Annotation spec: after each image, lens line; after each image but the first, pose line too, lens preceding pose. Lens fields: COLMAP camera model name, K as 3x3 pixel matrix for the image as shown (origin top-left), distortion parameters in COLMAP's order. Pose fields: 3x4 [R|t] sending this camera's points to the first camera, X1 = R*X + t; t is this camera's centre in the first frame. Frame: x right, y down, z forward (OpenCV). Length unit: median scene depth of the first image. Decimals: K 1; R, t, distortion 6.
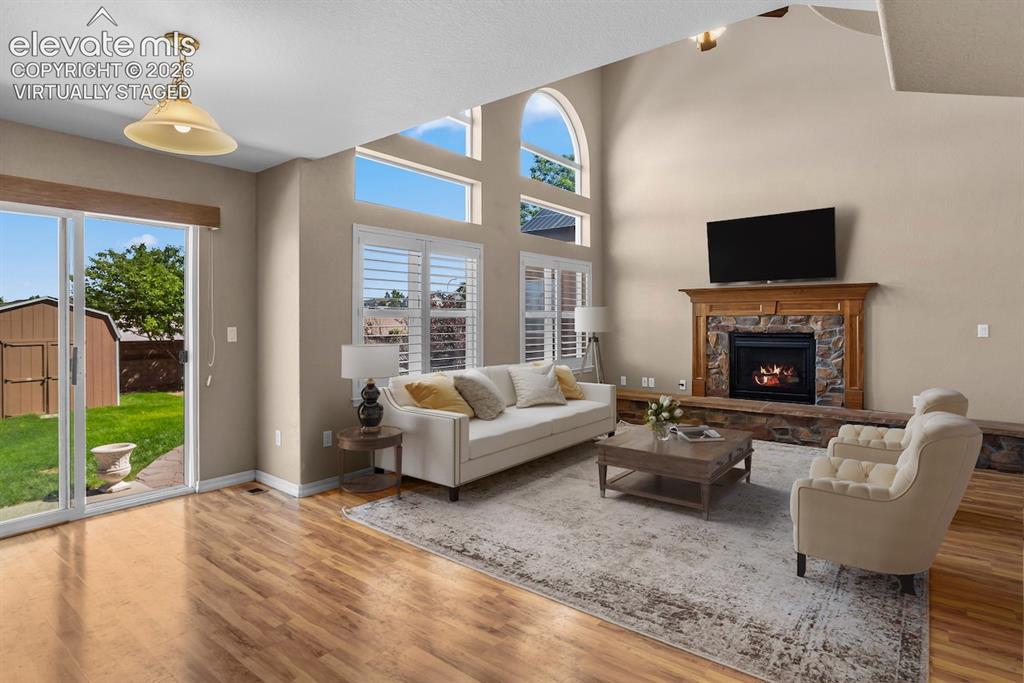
lens RADIAL K [[540.0, 0, 495.1], [0, 540.0, 322.0], [0, 0, 1]] dist [-0.042021, 0.003078]
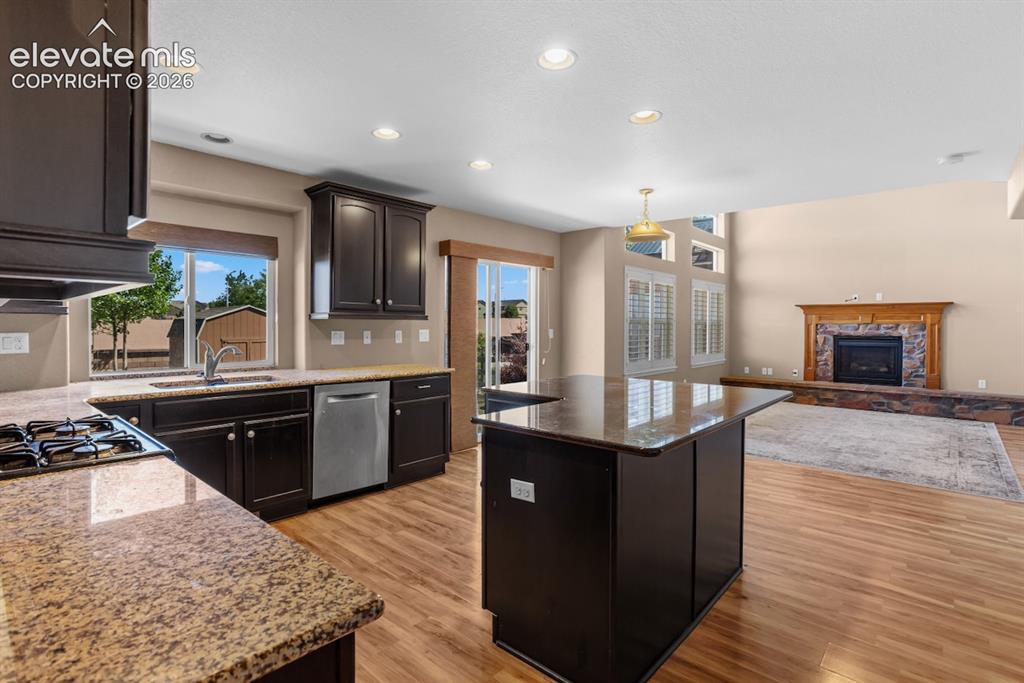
lens RADIAL K [[501.1, 0, 514.8], [0, 501.1, 335.3], [0, 0, 1]] dist [0.002486, 0.001933]
pose [[0.999527, 0.007530, -0.029825, -0.395533], [-0.007048, 0.999844, 0.016226, 0.003140], [0.029943, -0.016008, 0.999423, -0.375850]]
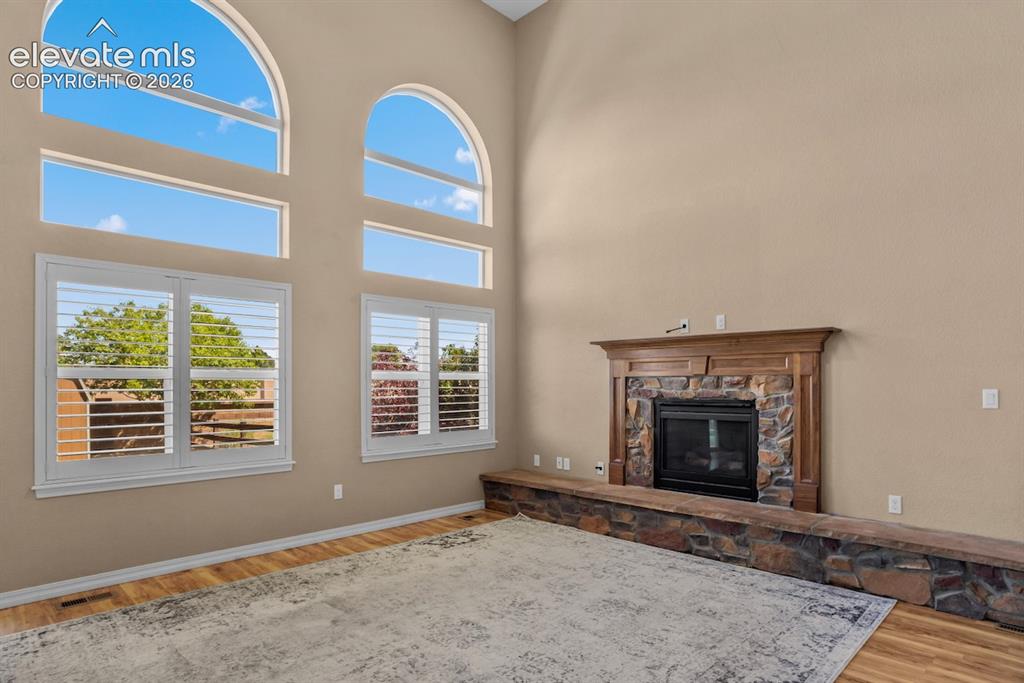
lens RADIAL K [[582.8, 0, 502.9], [0, 582.8, 379.1], [0, 0, 1]] dist [-0.019823, -0.002757]
pose [[0.995391, -0.001480, -0.095884, 0.335029], [0.000507, 0.999948, -0.010173, -0.000248], [0.095894, 0.010078, 0.995341, 0.196703]]
